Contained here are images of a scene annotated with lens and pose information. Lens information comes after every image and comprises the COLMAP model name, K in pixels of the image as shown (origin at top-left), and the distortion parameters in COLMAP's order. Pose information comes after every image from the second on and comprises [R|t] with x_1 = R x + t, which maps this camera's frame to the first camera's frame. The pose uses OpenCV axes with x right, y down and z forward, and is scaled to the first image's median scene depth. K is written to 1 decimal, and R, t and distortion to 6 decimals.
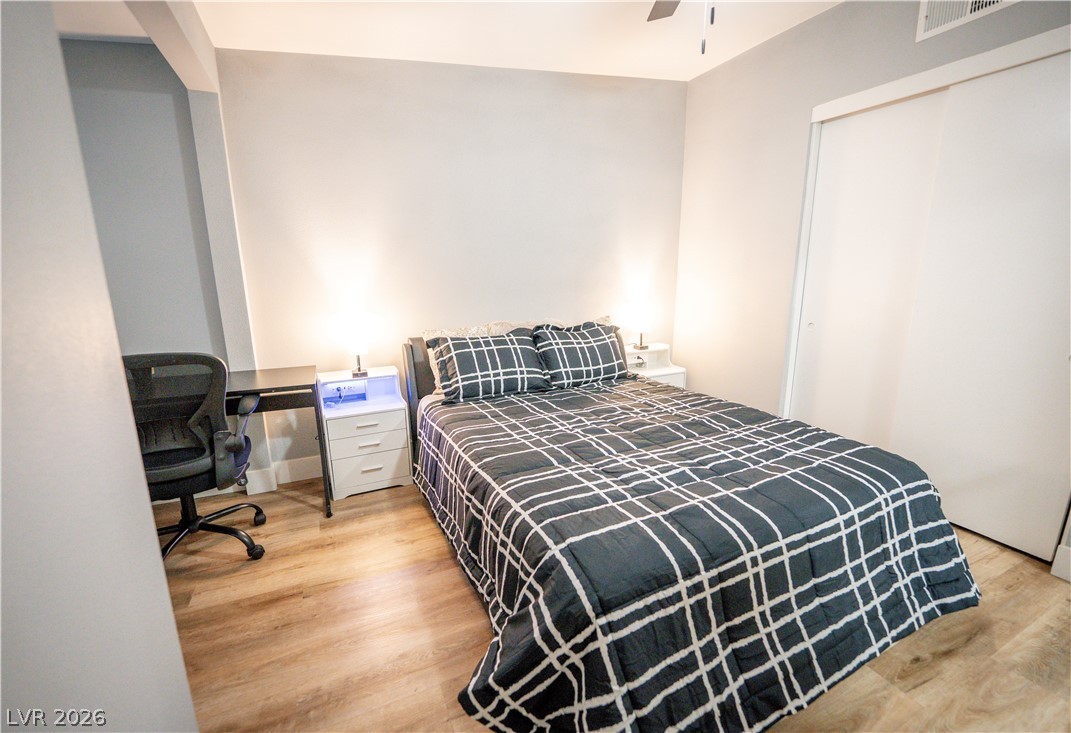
lens RADIAL K [[453.3, 0, 539.0], [0, 453.3, 362.9], [0, 0, 1]] dist [-0.020549, -0.000230]
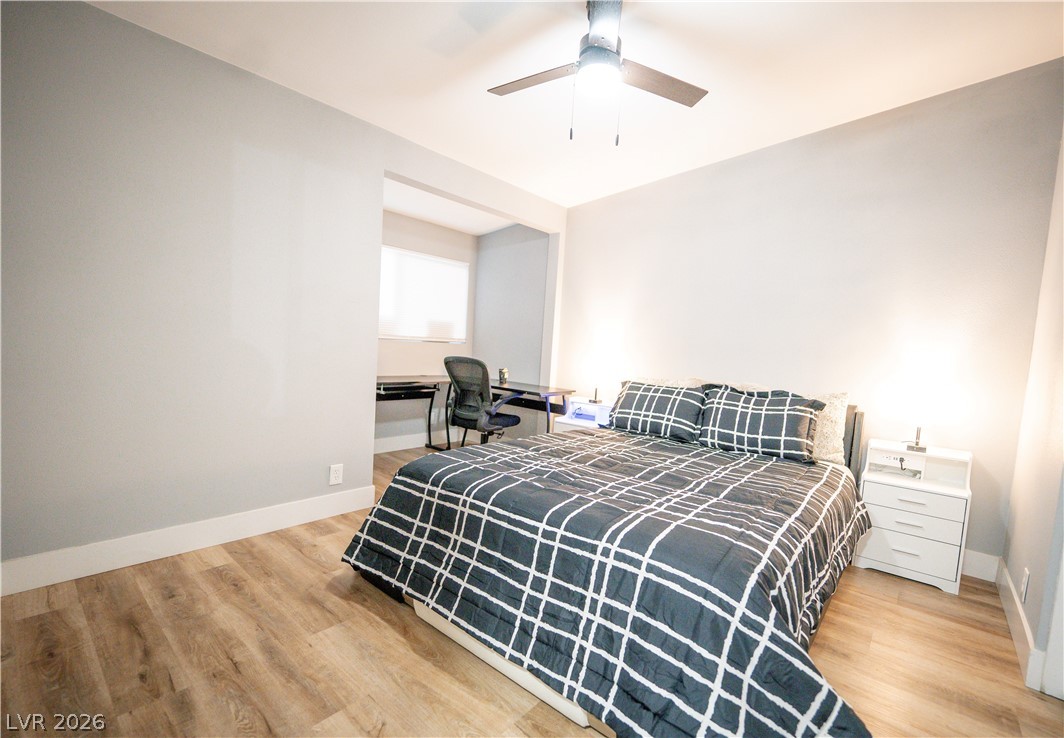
lens RADIAL K [[471.3, 0, 530.9], [0, 471.3, 374.0], [0, 0, 1]] dist [0.000430, -0.000038]
pose [[0.399524, 0.085596, -0.912718, 1.220142], [-0.238113, 0.971148, -0.013154, 0.011412], [0.885259, 0.222585, 0.408379, 0.317610]]
